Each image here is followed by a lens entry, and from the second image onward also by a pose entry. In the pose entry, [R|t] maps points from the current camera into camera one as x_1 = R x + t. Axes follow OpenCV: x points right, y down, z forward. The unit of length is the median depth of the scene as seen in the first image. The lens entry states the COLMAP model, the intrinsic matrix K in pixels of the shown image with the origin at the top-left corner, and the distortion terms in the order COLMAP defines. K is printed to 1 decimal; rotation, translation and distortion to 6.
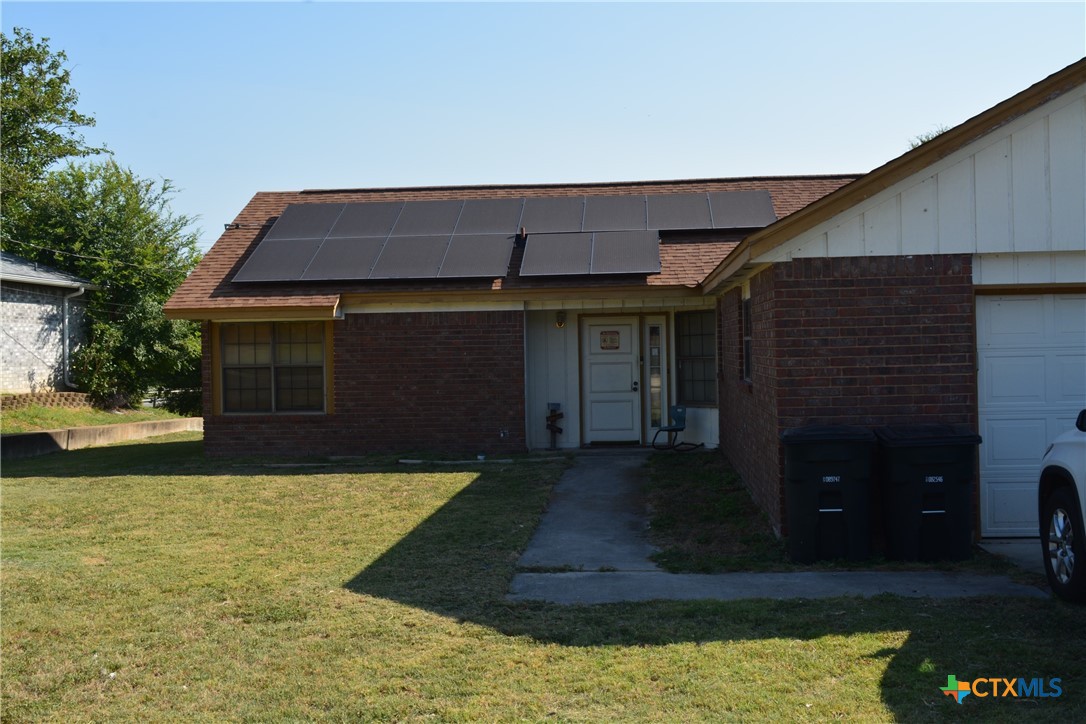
lens RADIAL K [[1216.0, 0, 535.9], [0, 1216.0, 362.8], [0, 0, 1]] dist [-0.019468, 0.000000]
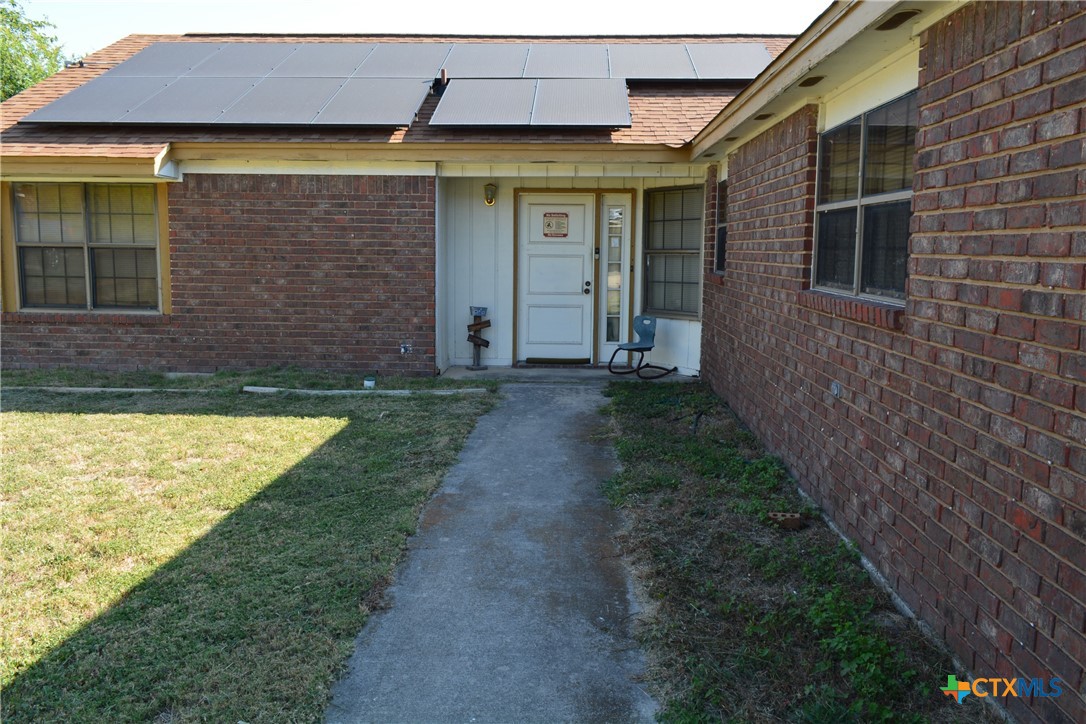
lens RADIAL K [[845.3, 0, 542.0], [0, 845.3, 359.7], [0, 0, 1]] dist [-0.016843, 0.012814]
pose [[0.998602, 0.024657, 0.046762, 0.031438], [-0.029967, 0.992738, 0.116504, 0.003760], [-0.043550, -0.117743, 0.992089, 0.496448]]
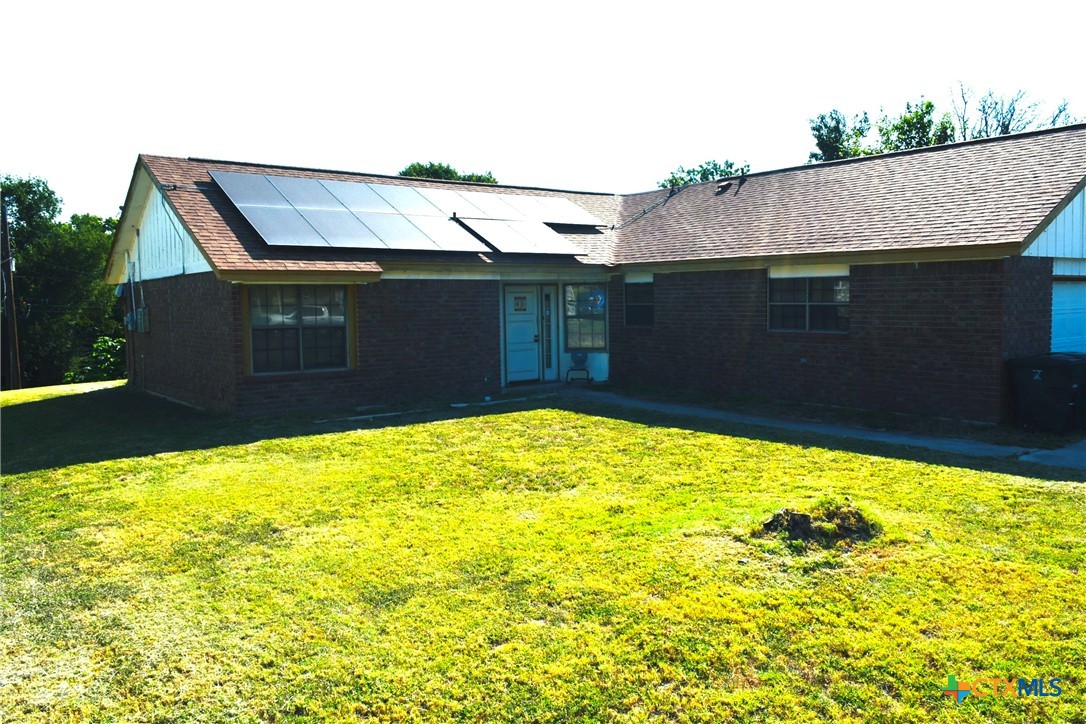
lens RADIAL K [[845.3, 0, 544.4], [0, 845.3, 365.1], [0, 0, 1]] dist [-0.016843, 0.012814]
pose [[0.738740, -0.043208, 0.672604, -0.566502], [0.007348, 0.998400, 0.056067, -0.003731], [-0.673950, -0.036476, 0.737876, 0.319525]]
